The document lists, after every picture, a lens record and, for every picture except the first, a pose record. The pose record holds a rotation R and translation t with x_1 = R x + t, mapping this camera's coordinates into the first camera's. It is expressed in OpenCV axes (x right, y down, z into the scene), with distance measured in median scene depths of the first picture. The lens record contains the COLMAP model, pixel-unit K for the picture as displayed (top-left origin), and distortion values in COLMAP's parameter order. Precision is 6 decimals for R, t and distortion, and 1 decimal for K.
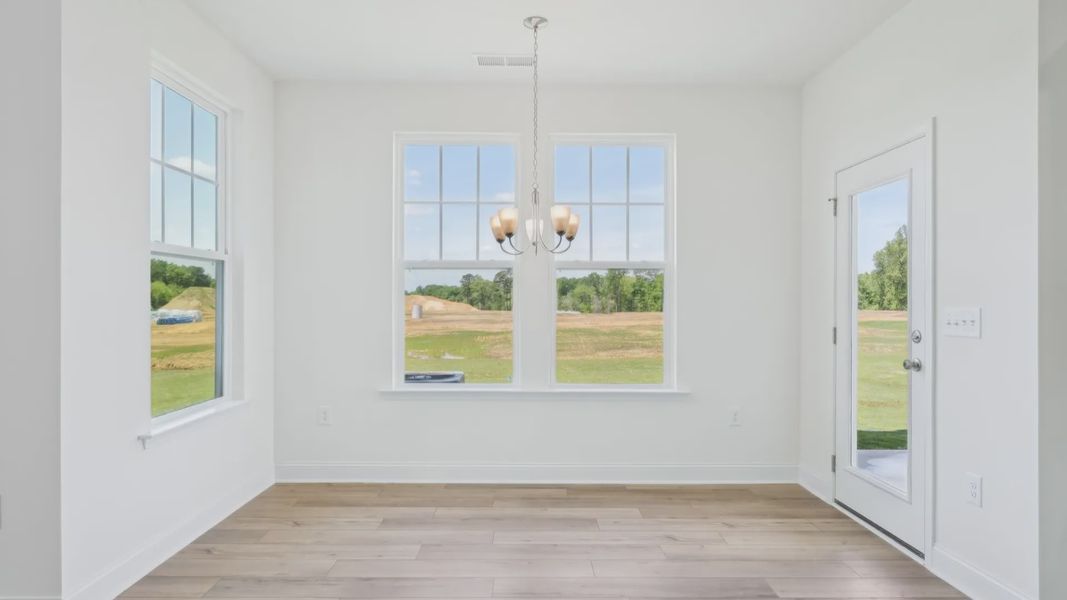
lens RADIAL K [[641.9, 0, 533.5], [0, 641.9, 290.6], [0, 0, 1]] dist [-0.005307, -0.000294]
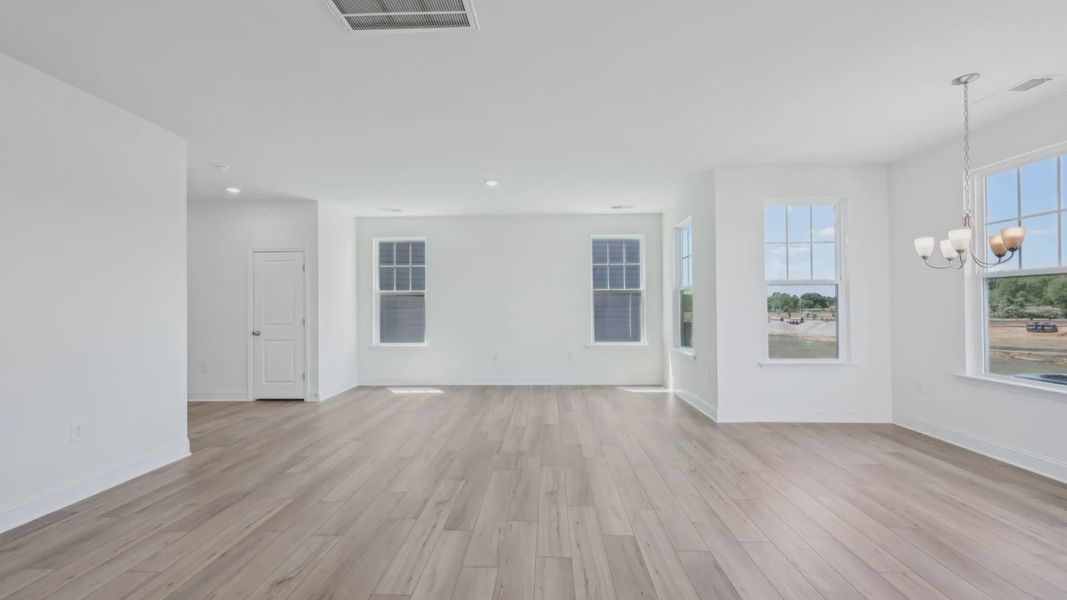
lens RADIAL K [[500.8, 0, 531.8], [0, 500.8, 326.1], [0, 0, 1]] dist [-0.000896, 0.000033]
pose [[-0.043496, 0.046685, -0.997962, 0.970320], [-0.011115, 0.998823, 0.047209, 0.018847], [0.998992, 0.013145, -0.042925, 0.201285]]
